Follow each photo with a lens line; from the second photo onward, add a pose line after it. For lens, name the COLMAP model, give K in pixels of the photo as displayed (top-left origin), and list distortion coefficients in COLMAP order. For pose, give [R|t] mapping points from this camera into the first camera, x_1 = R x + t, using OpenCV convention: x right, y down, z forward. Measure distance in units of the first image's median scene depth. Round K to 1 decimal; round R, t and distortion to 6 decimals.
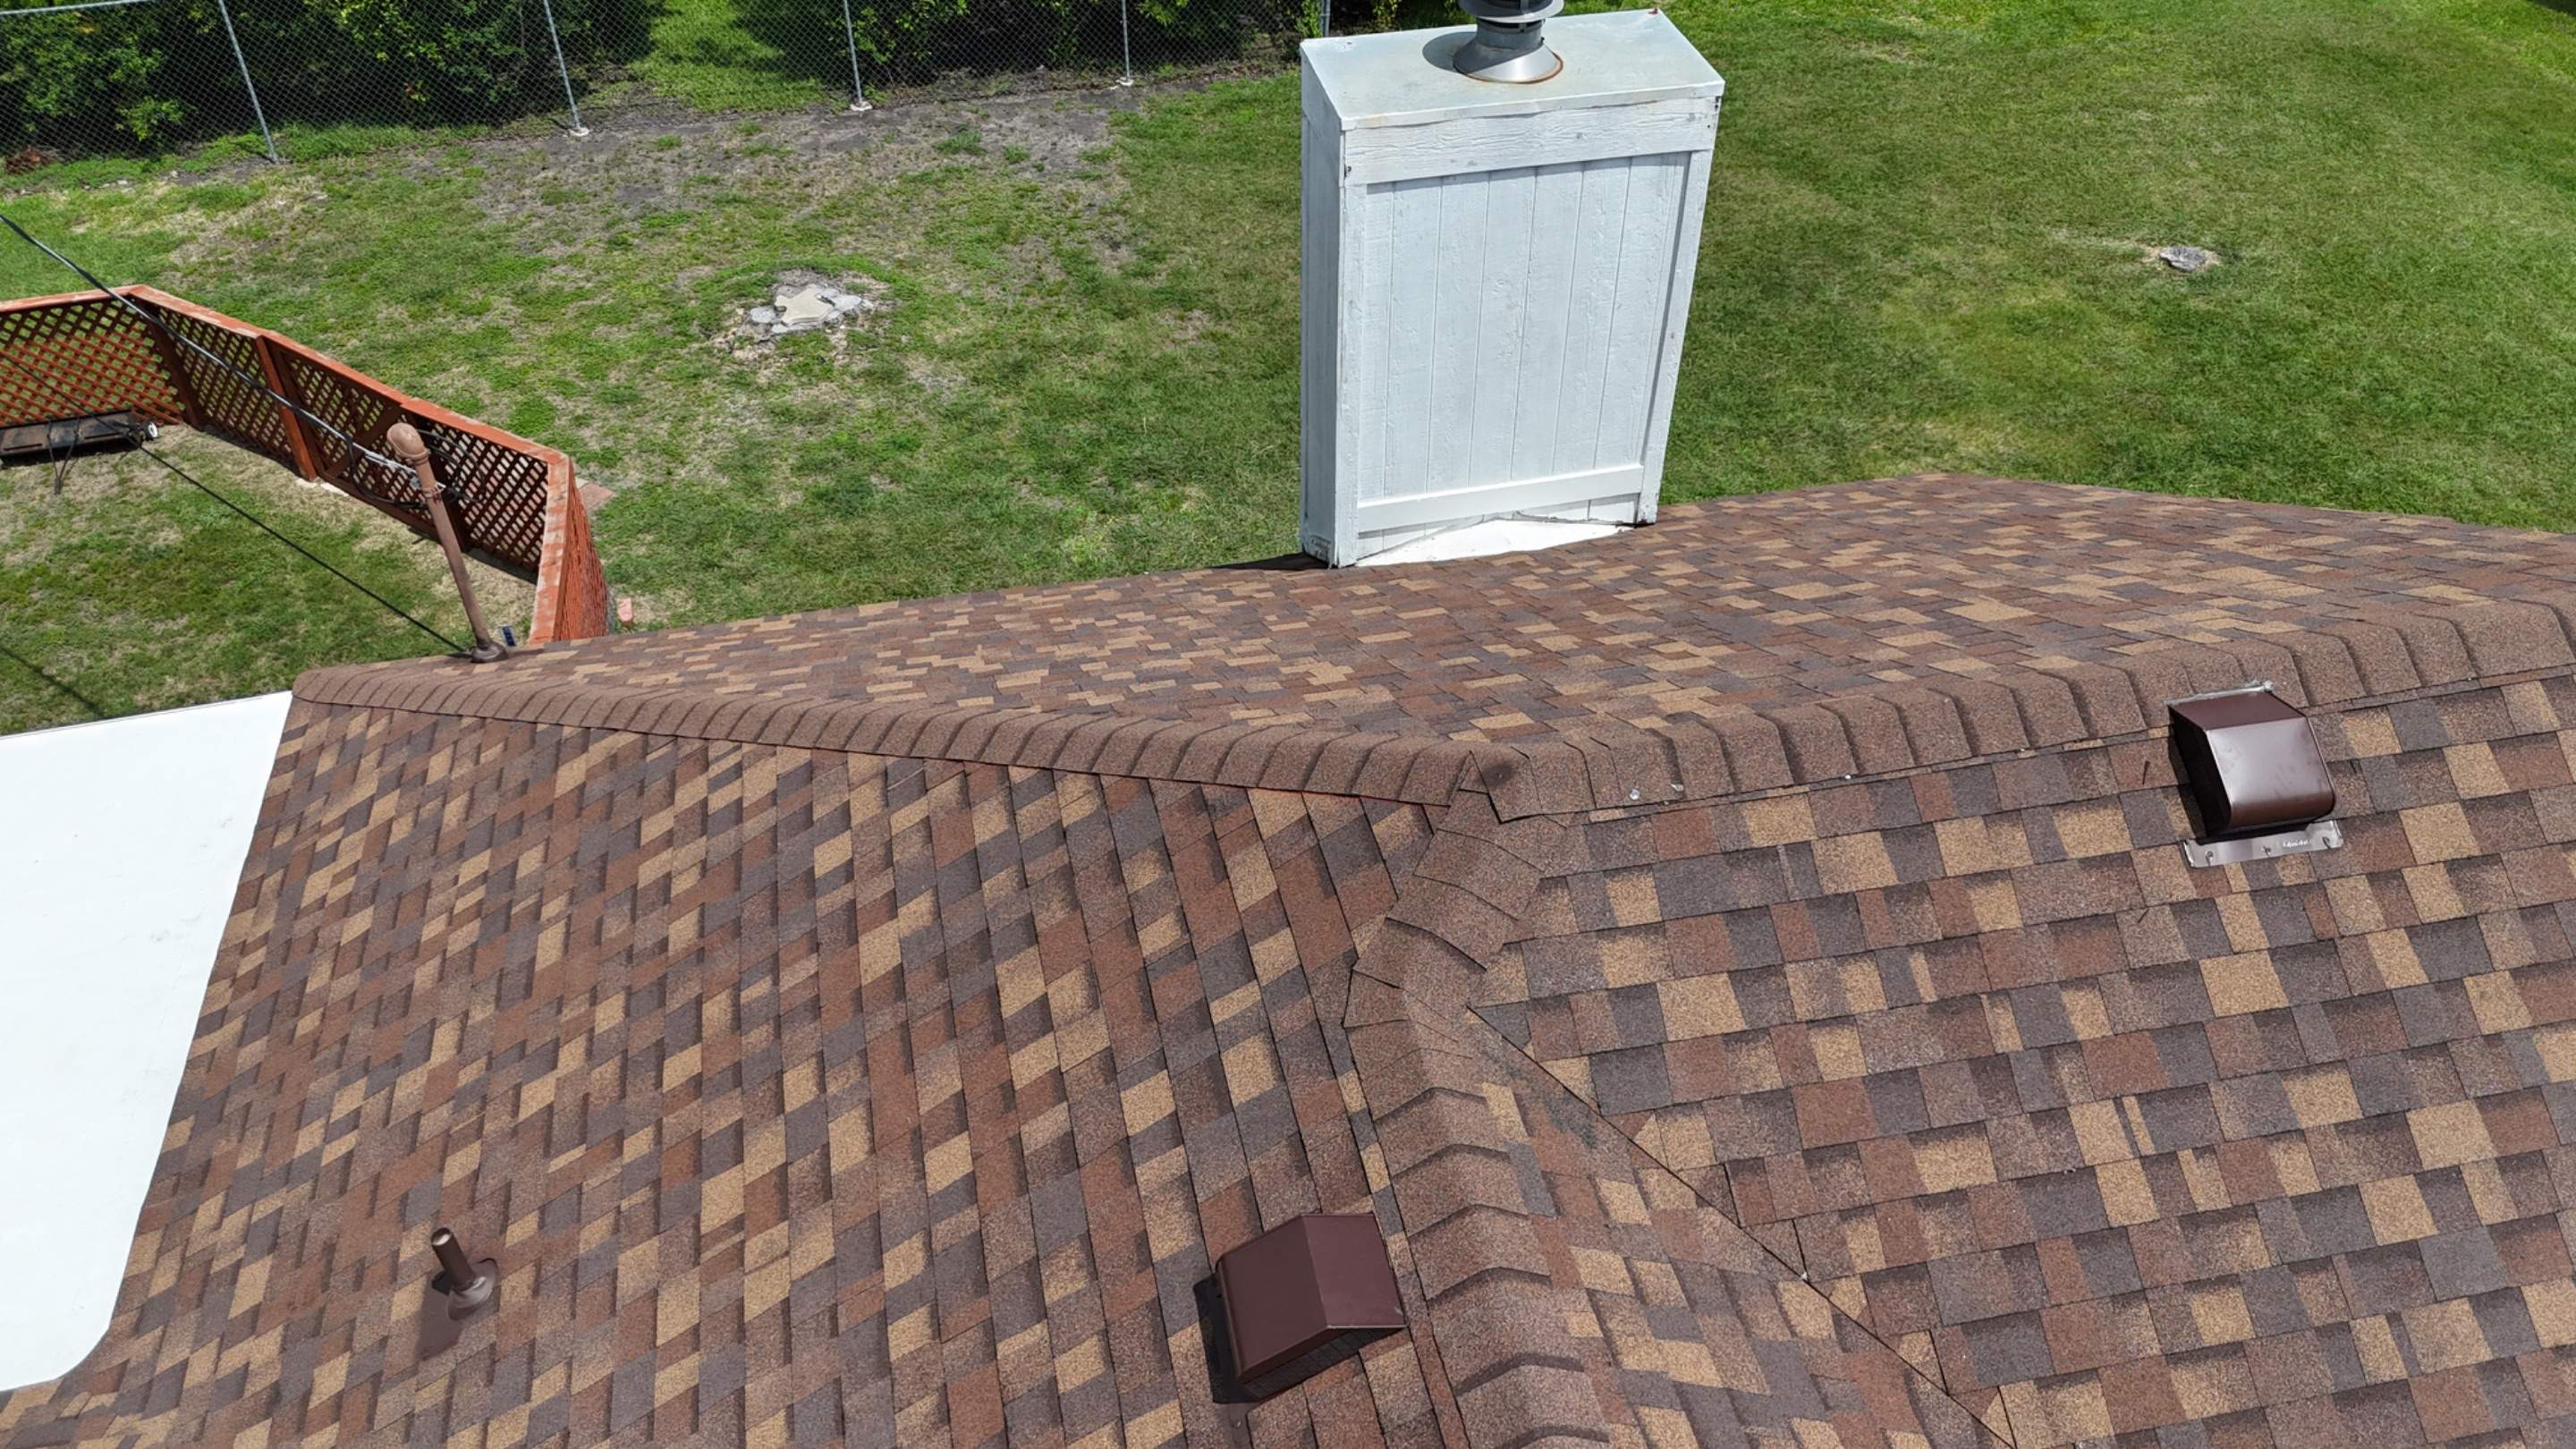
lens RADIAL K [[1901.2, 0, 1281.5], [0, 1901.2, 737.7], [0, 0, 1]] dist [0.073915, -0.077676]
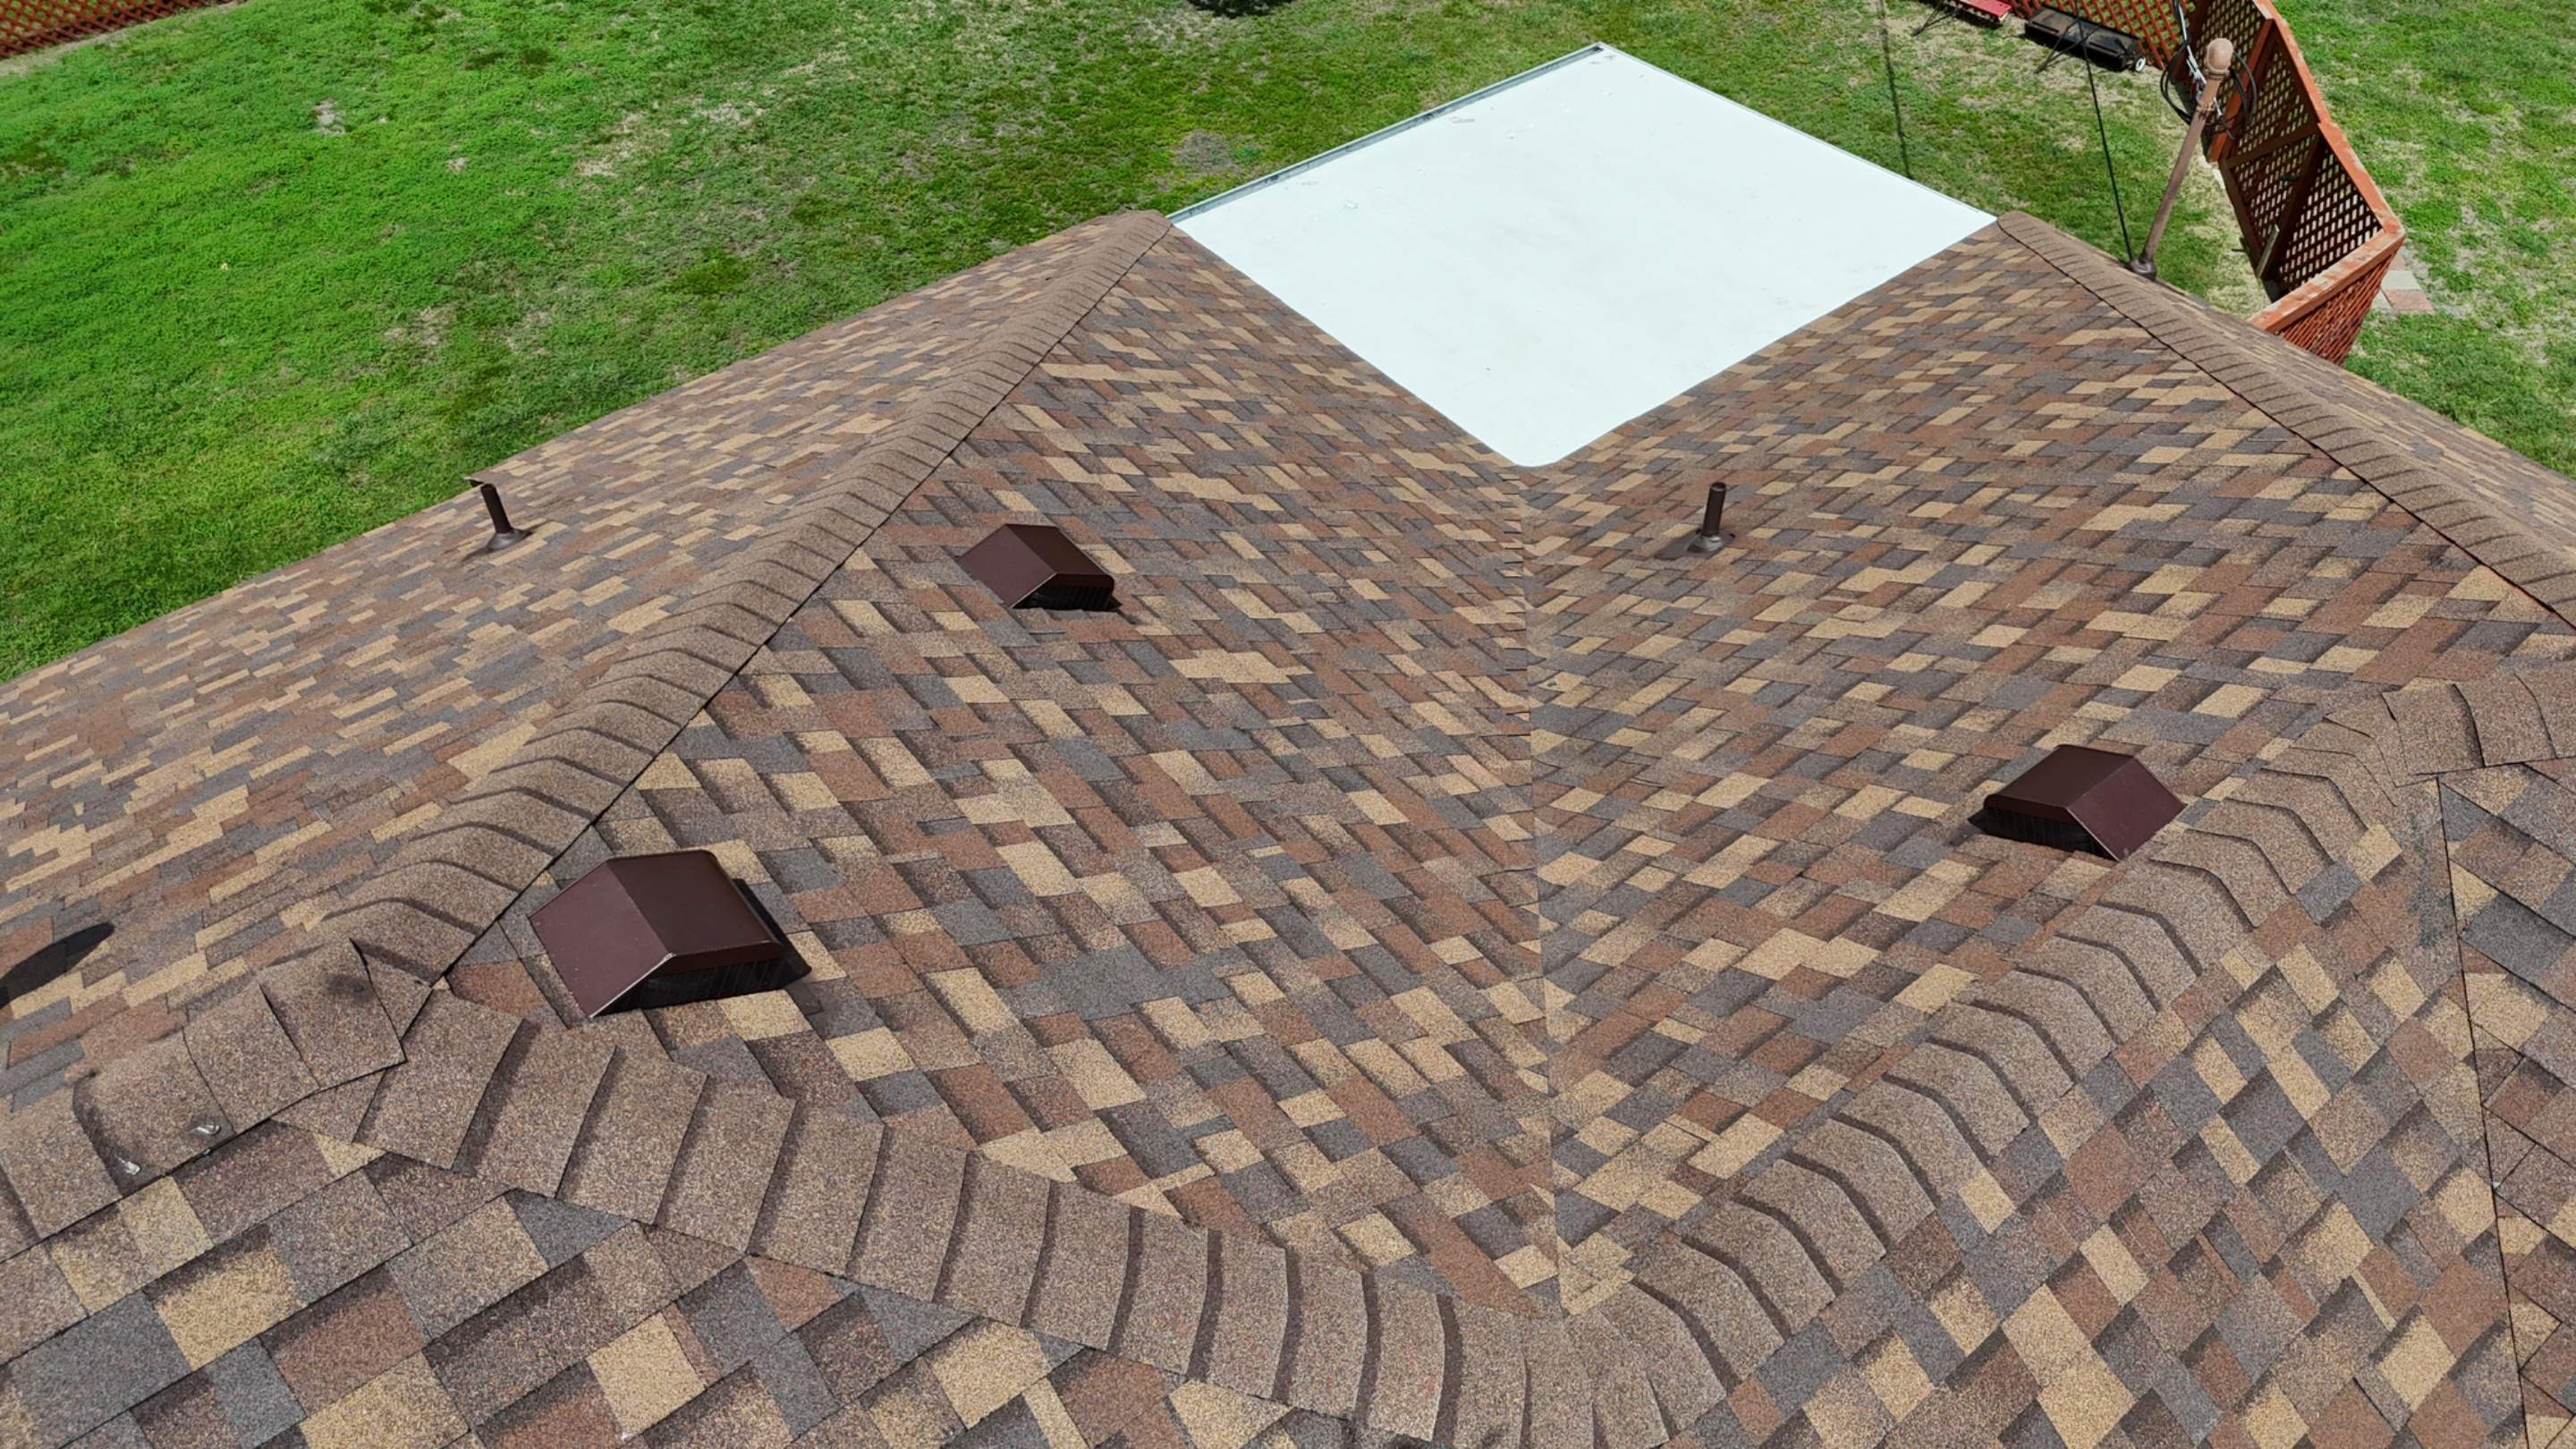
lens RADIAL K [[1901.2, 0, 1281.5], [0, 1901.2, 737.7], [0, 0, 1]] dist [0.073915, -0.077676]
pose [[0.456759, 0.642771, -0.614993, 0.280823], [-0.582424, 0.738630, 0.339423, 0.086808], [0.672423, 0.203153, 0.711741, -0.098612]]
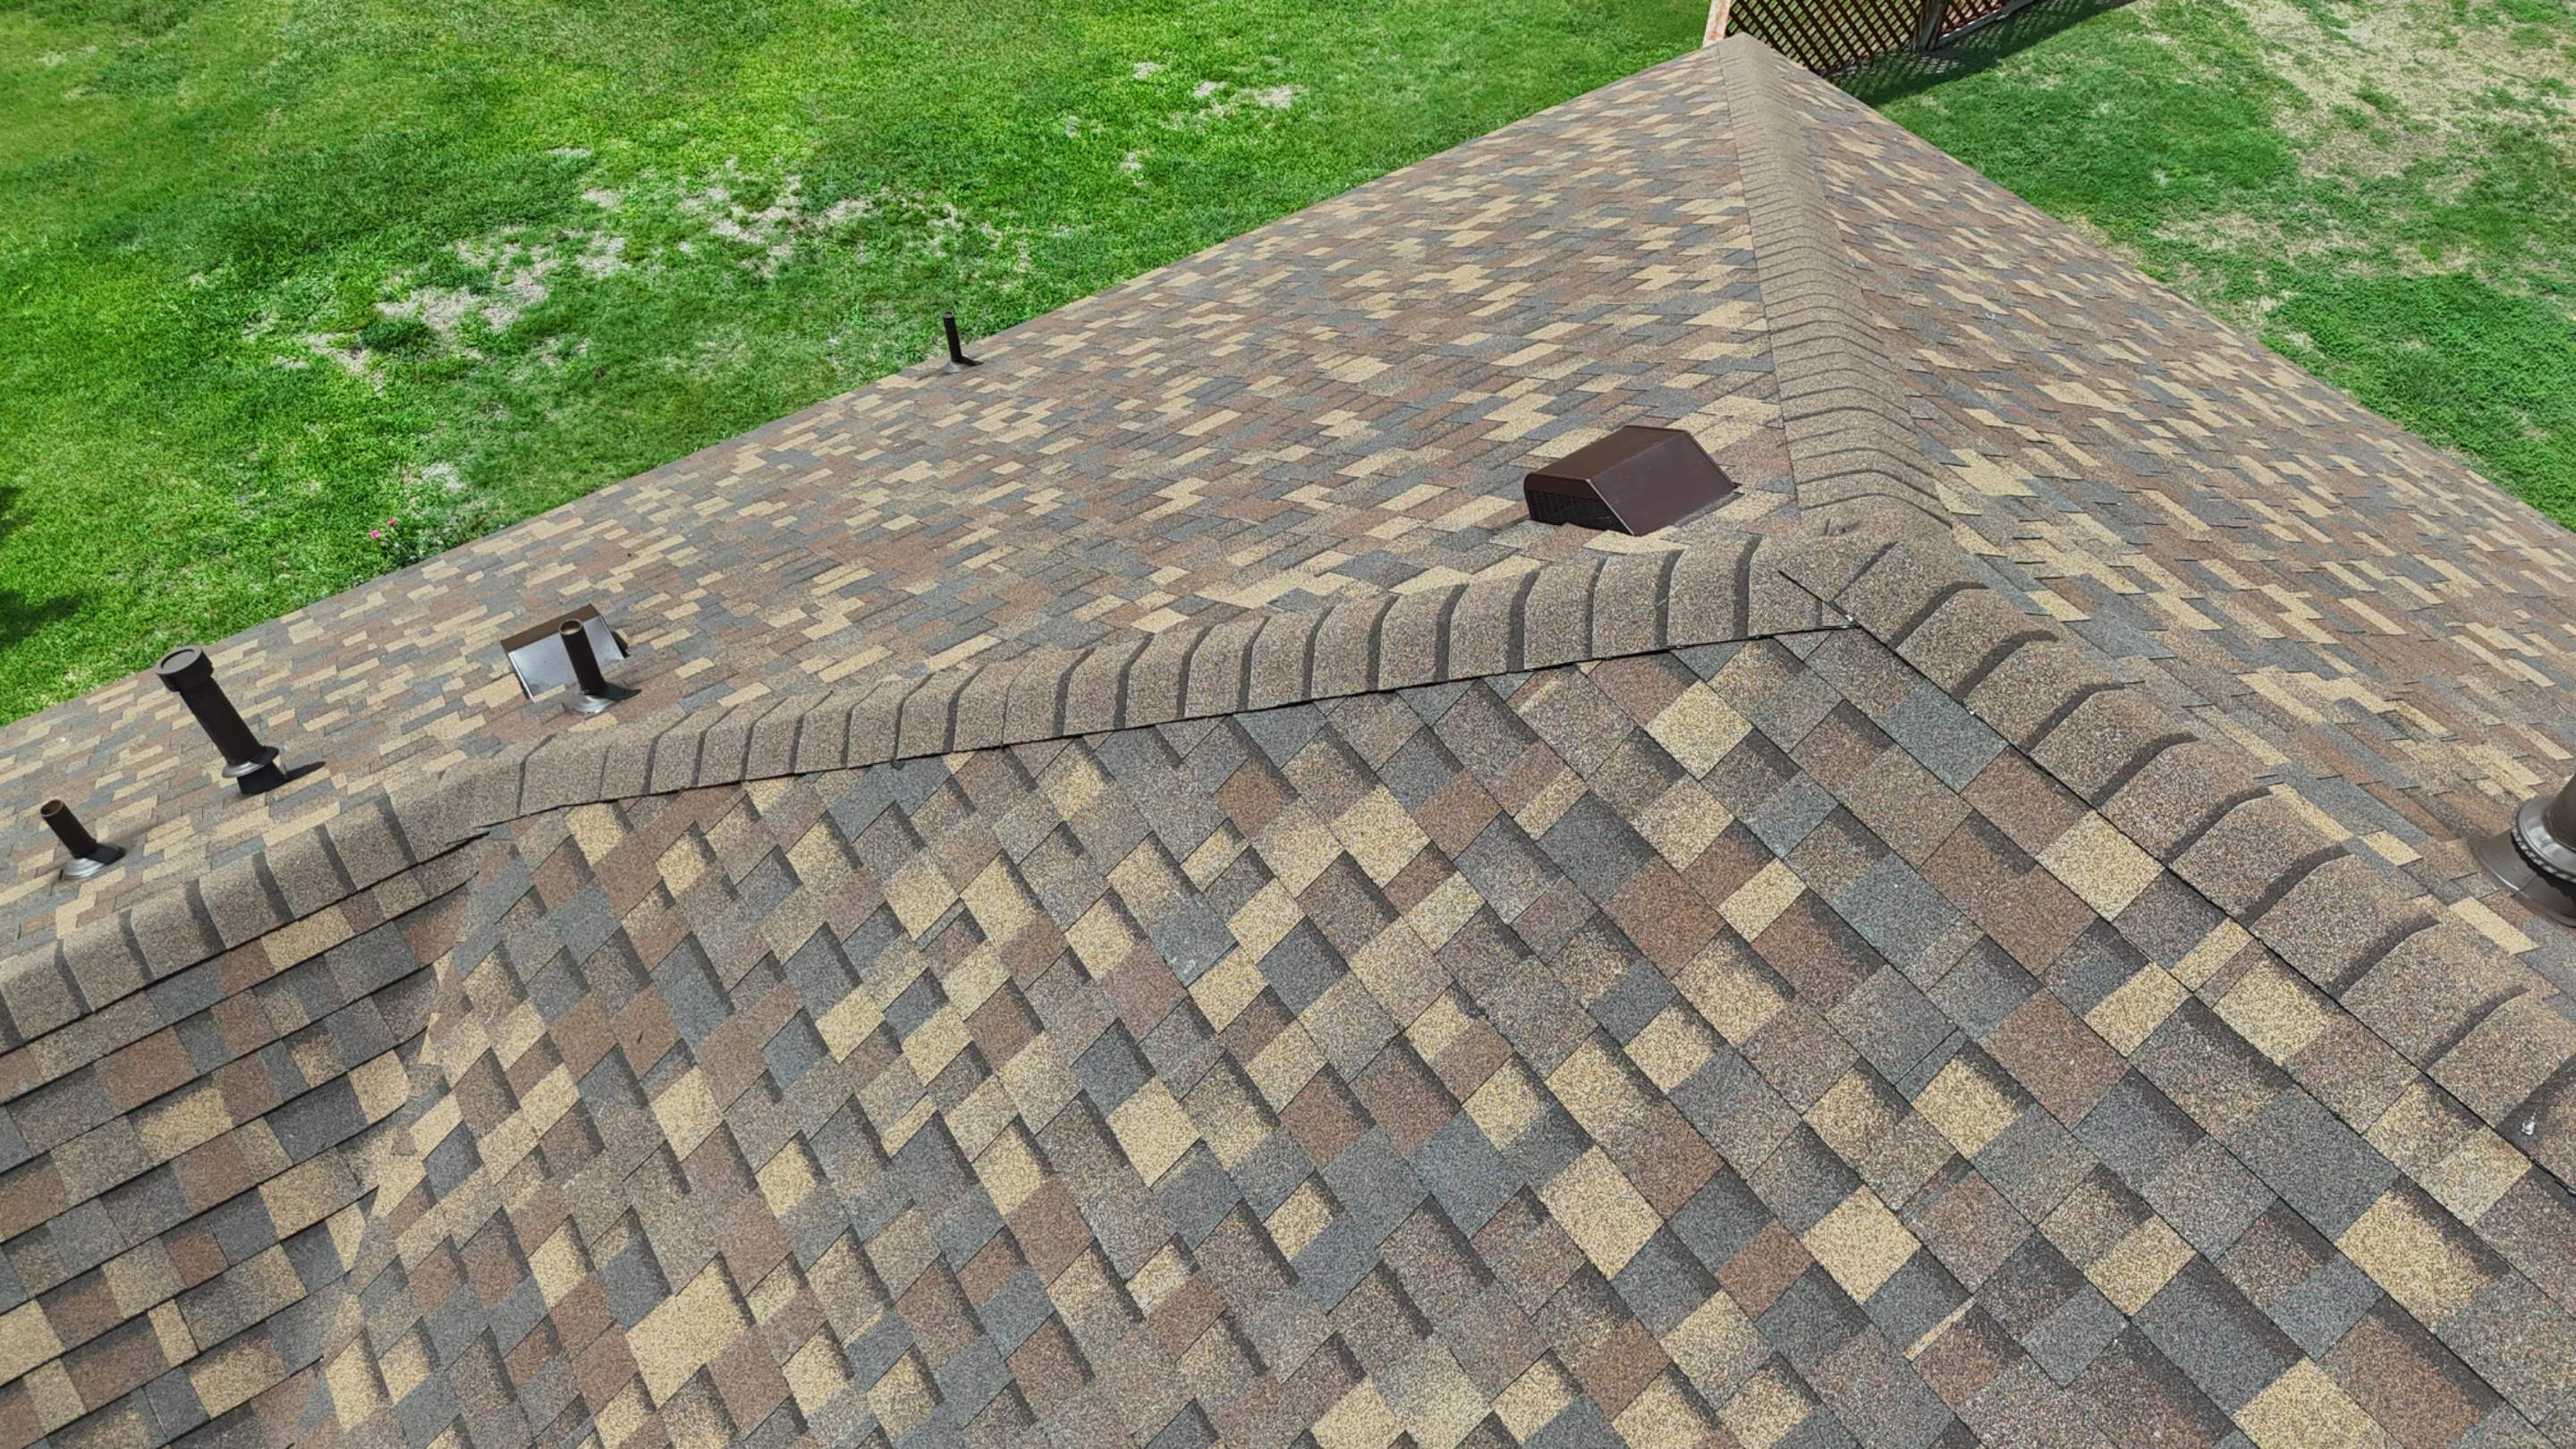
lens RADIAL K [[1903.9, 0, 1280.9], [0, 1903.9, 736.7], [0, 0, 1]] dist [0.067147, -0.068333]
pose [[-0.923740, 0.294257, -0.245187, 0.285756], [-0.244655, 0.039230, 0.968816, 0.111088], [0.294700, 0.954921, 0.035754, -0.118401]]
